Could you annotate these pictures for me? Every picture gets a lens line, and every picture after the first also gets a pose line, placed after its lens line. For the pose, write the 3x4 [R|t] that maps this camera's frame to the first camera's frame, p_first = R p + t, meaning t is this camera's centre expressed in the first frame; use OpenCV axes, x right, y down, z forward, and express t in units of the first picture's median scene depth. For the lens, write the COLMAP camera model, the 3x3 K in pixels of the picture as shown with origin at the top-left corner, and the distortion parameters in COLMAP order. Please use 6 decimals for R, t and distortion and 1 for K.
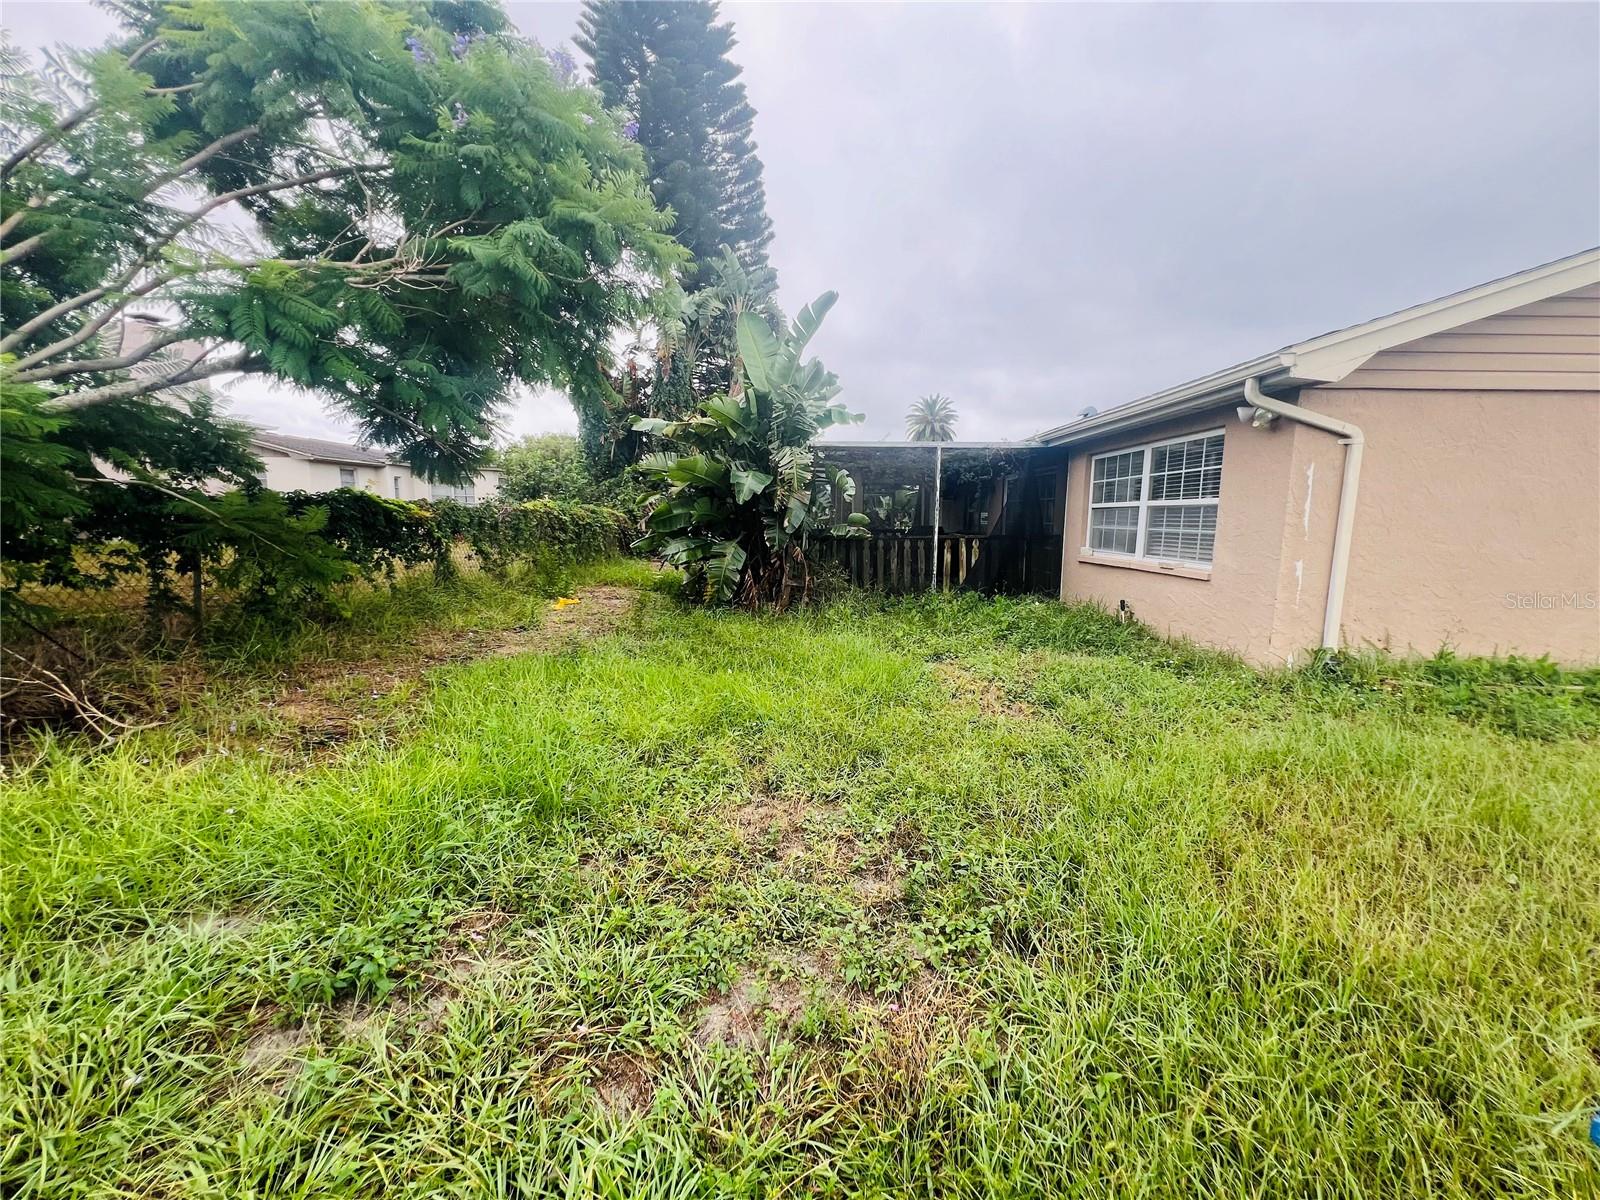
lens RADIAL K [[647.0, 0, 799.2], [0, 647.0, 601.5], [0, 0, 1]] dist [-0.001356, 0.000228]
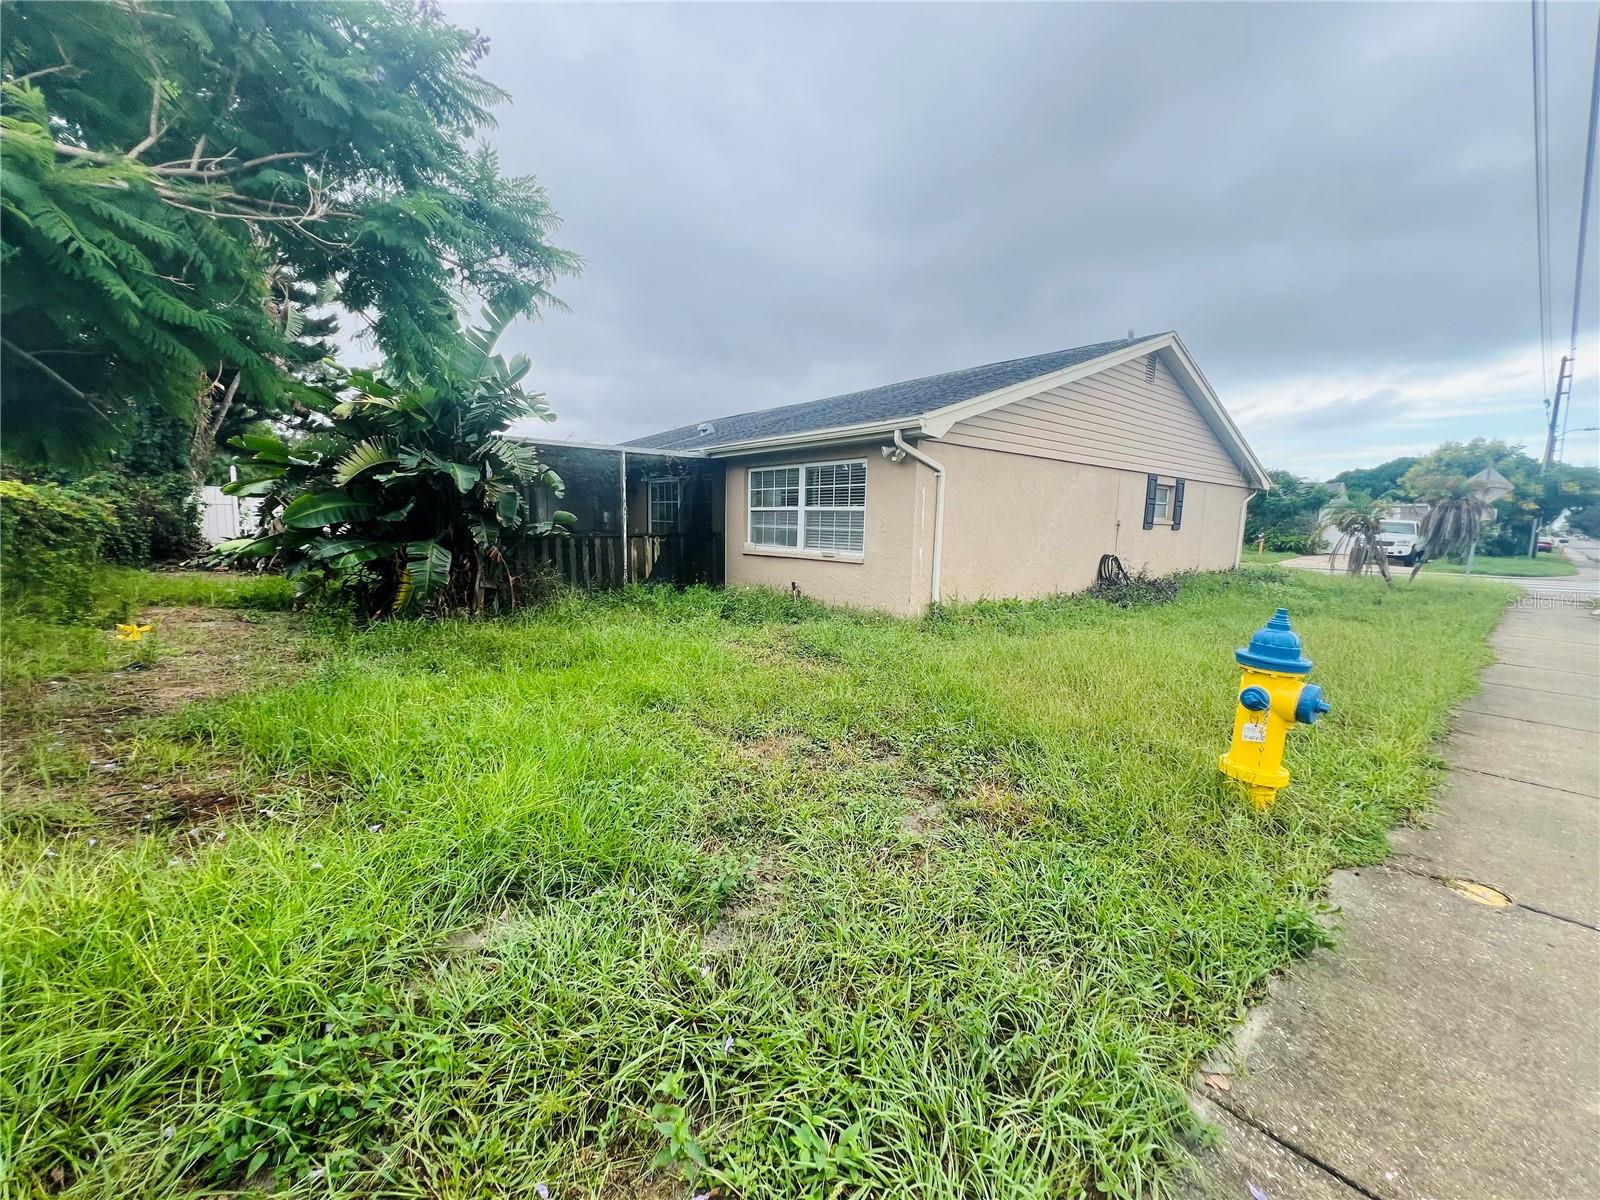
lens RADIAL K [[647.0, 0, 788.7], [0, 647.0, 604.2], [0, 0, 1]] dist [-0.001356, 0.000228]
pose [[0.760093, -0.075471, 0.645417, -0.394886], [0.071376, 0.996919, 0.032515, -0.000194], [-0.645882, 0.021353, 0.763138, 0.004469]]
